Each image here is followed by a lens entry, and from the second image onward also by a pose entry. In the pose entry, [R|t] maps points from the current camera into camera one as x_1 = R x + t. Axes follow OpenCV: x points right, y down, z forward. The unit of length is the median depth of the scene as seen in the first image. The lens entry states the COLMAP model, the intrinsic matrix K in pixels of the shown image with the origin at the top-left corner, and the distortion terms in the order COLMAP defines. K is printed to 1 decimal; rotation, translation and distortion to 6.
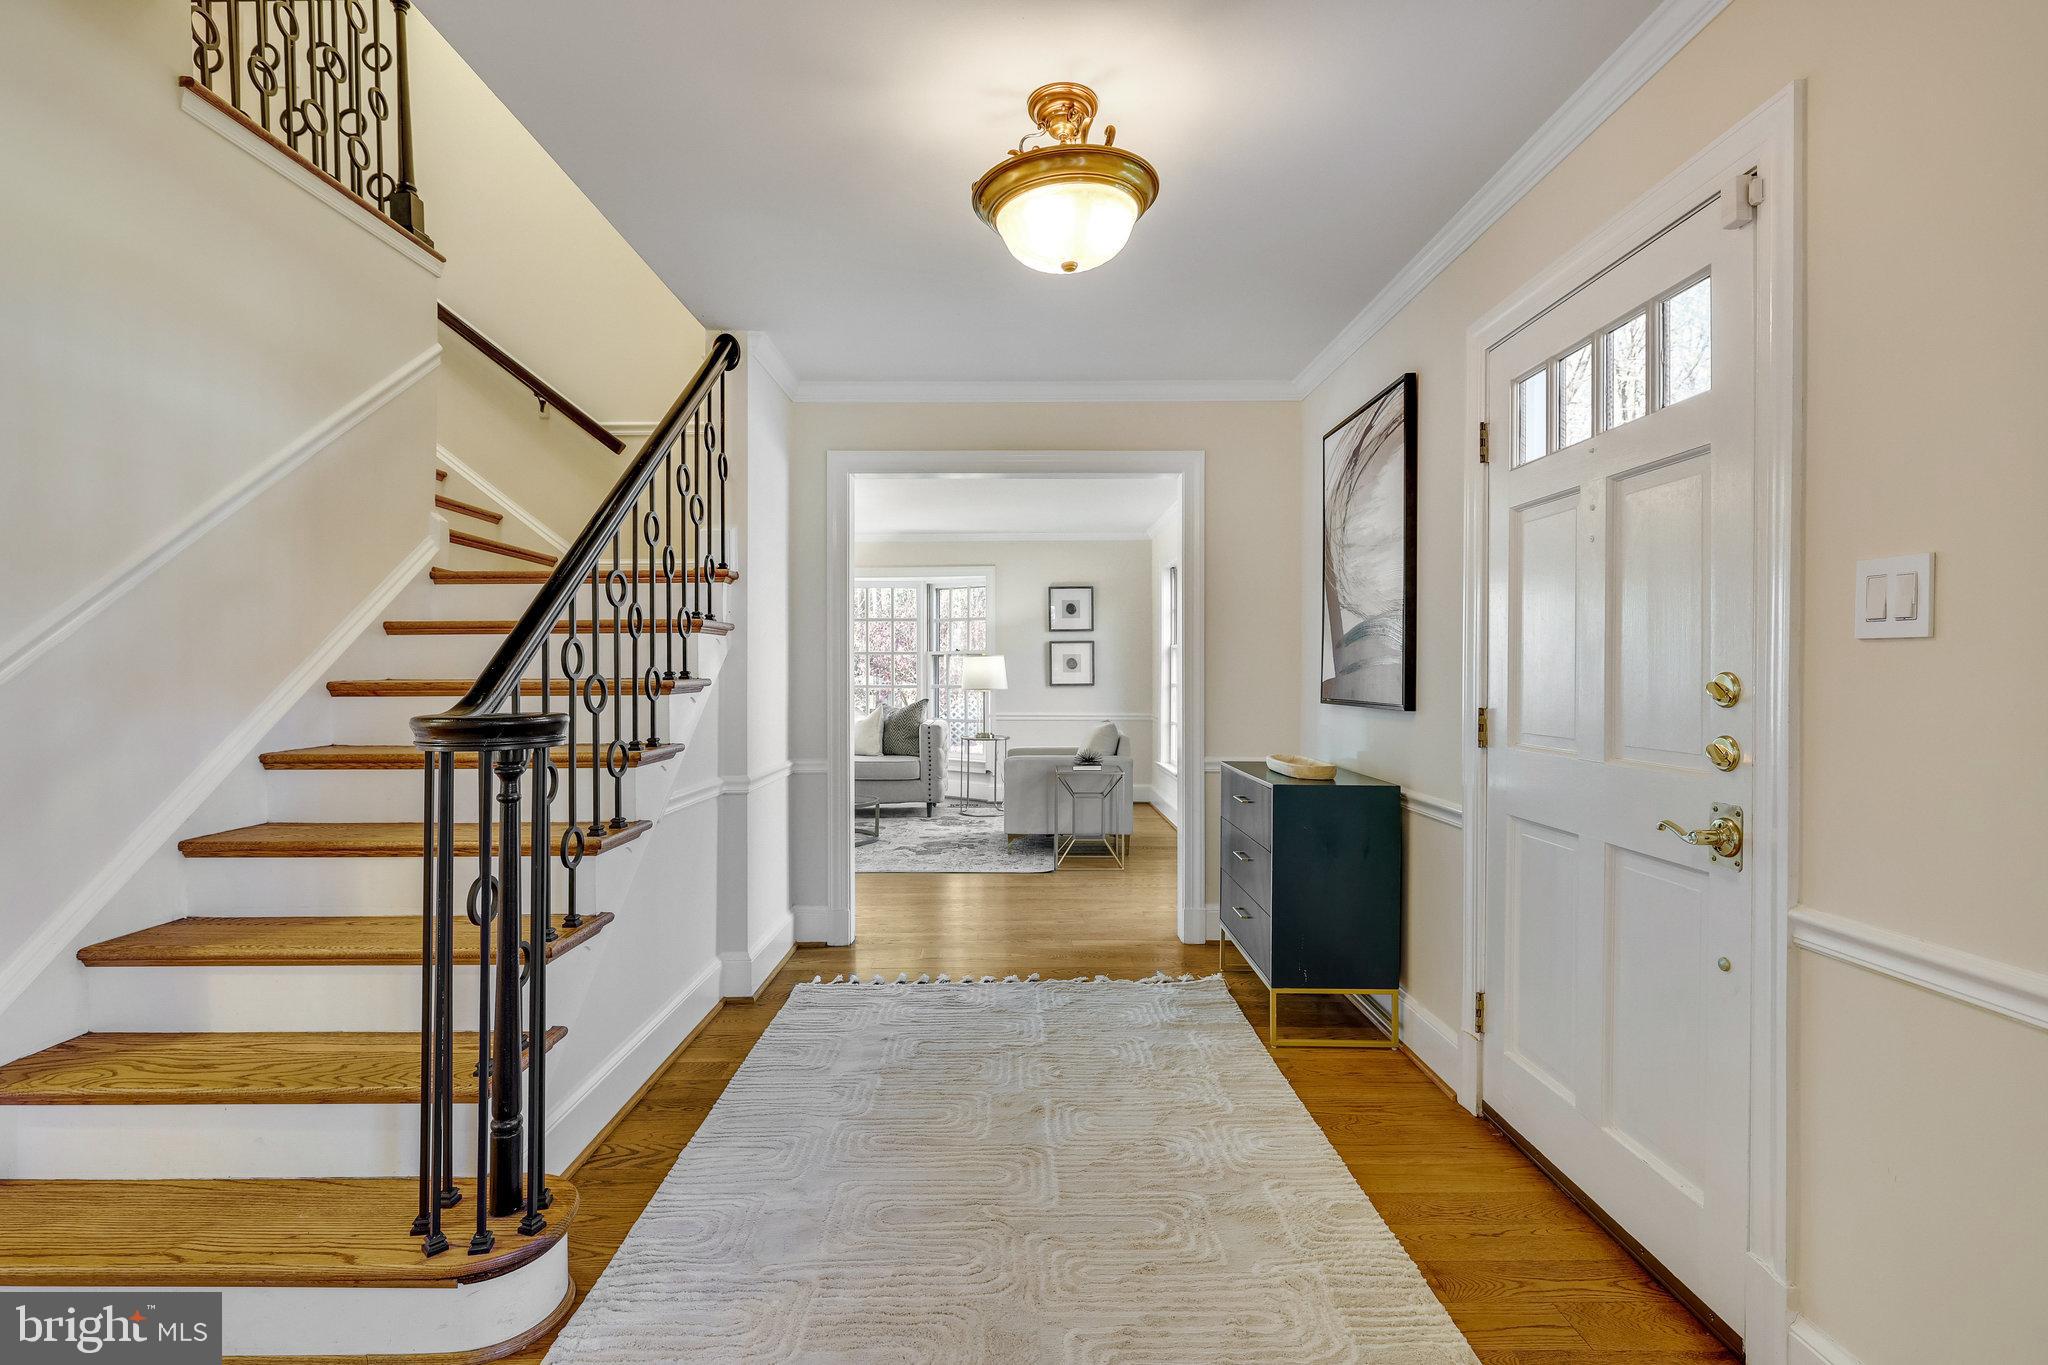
lens RADIAL K [[895.6, 0, 1029.6], [0, 895.6, 690.6], [0, 0, 1]] dist [-0.000407, 0.000113]
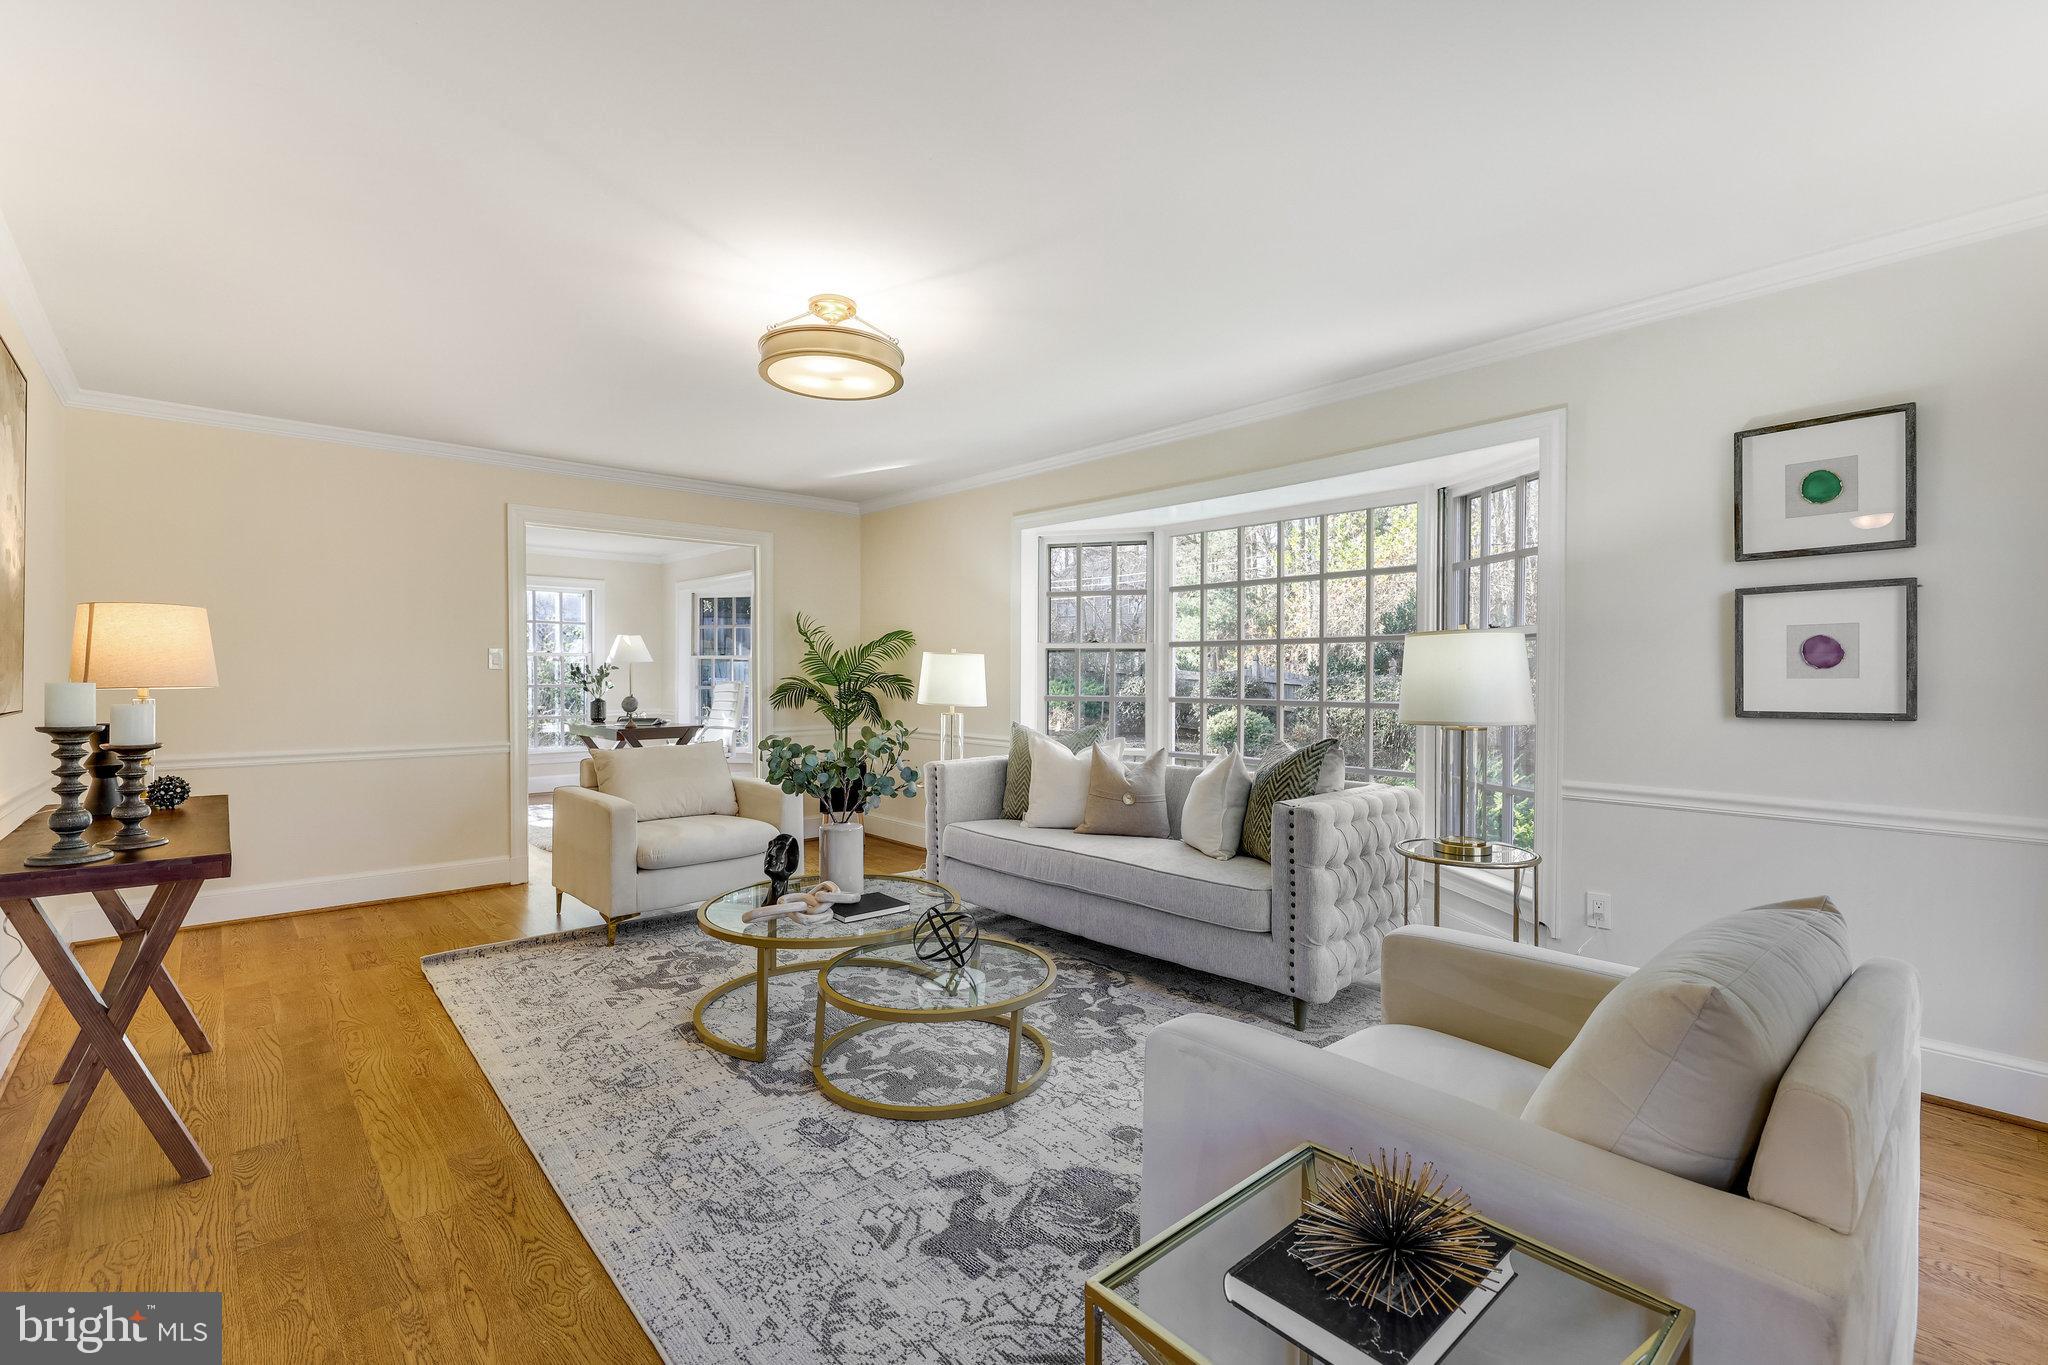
lens RADIAL K [[895.6, 0, 1016.8], [0, 895.6, 687.3], [0, 0, 1]] dist [-0.000407, 0.000113]
pose [[0.662181, 0.010987, -0.749264, 0.098258], [-0.014036, 0.999899, 0.002258, -0.013608], [0.749213, 0.009022, 0.662268, 0.558897]]
